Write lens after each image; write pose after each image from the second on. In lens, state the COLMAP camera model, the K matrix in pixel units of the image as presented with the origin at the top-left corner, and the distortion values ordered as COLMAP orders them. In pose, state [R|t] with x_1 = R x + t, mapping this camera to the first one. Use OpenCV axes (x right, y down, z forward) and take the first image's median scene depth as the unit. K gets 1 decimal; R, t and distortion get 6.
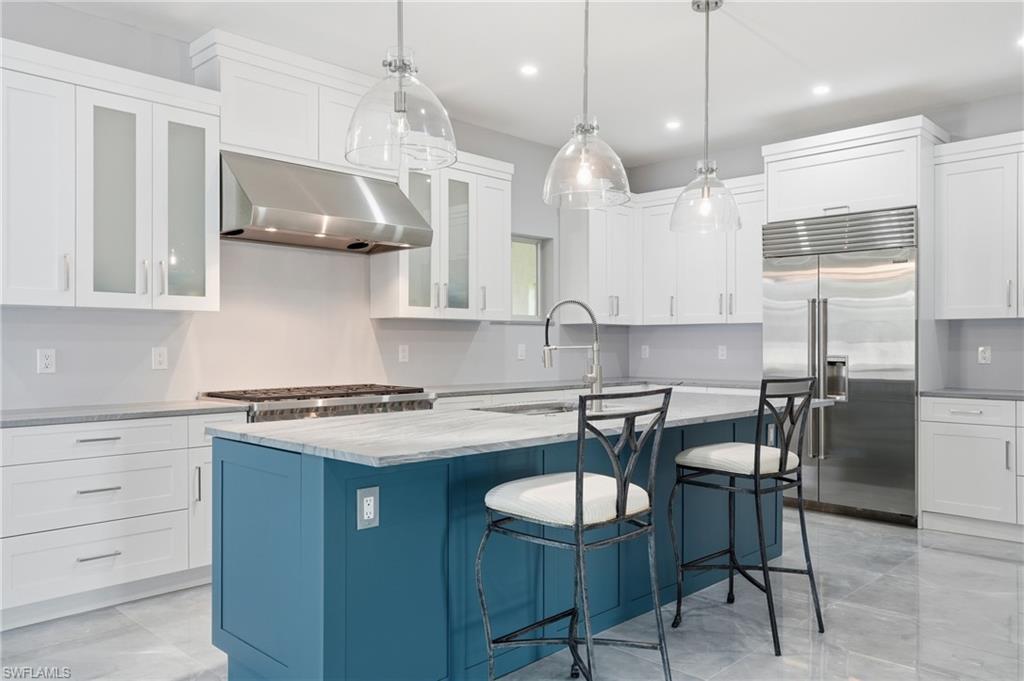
lens RADIAL K [[770.7, 0, 518.1], [0, 770.7, 340.9], [0, 0, 1]] dist [-0.005641, -0.001836]
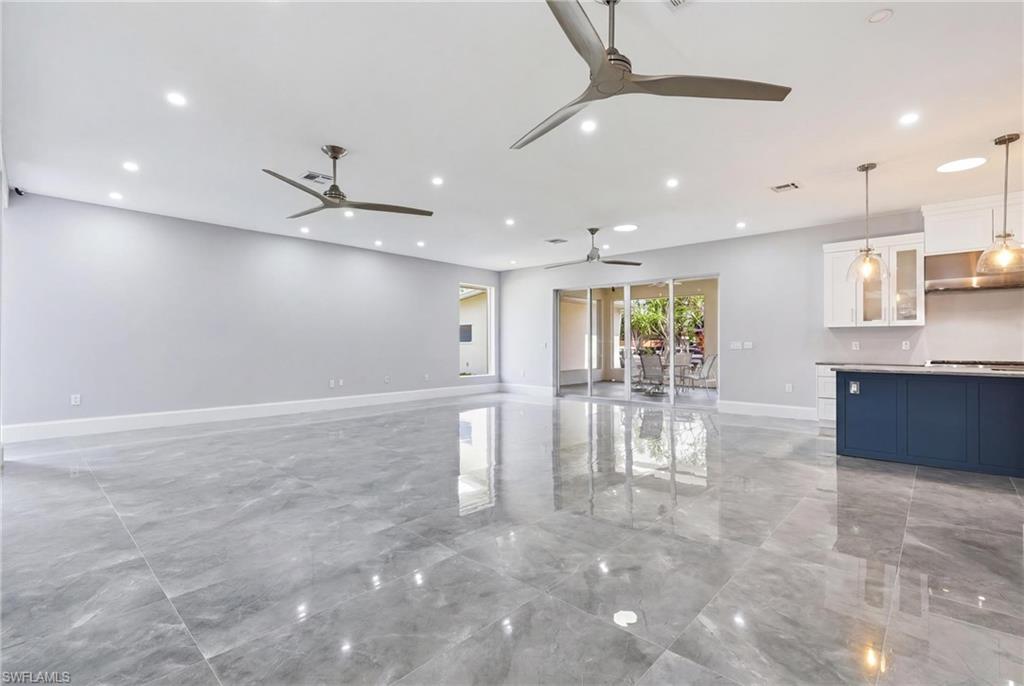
lens RADIAL K [[463.5, 0, 514.4], [0, 463.5, 343.5], [0, 0, 1]] dist [-0.014146, -0.000010]
pose [[0.019297, -0.001778, -0.999812, 0.806567], [0.000923, 0.999998, -0.001760, 0.014755], [0.999813, -0.000888, 0.019299, -0.224593]]
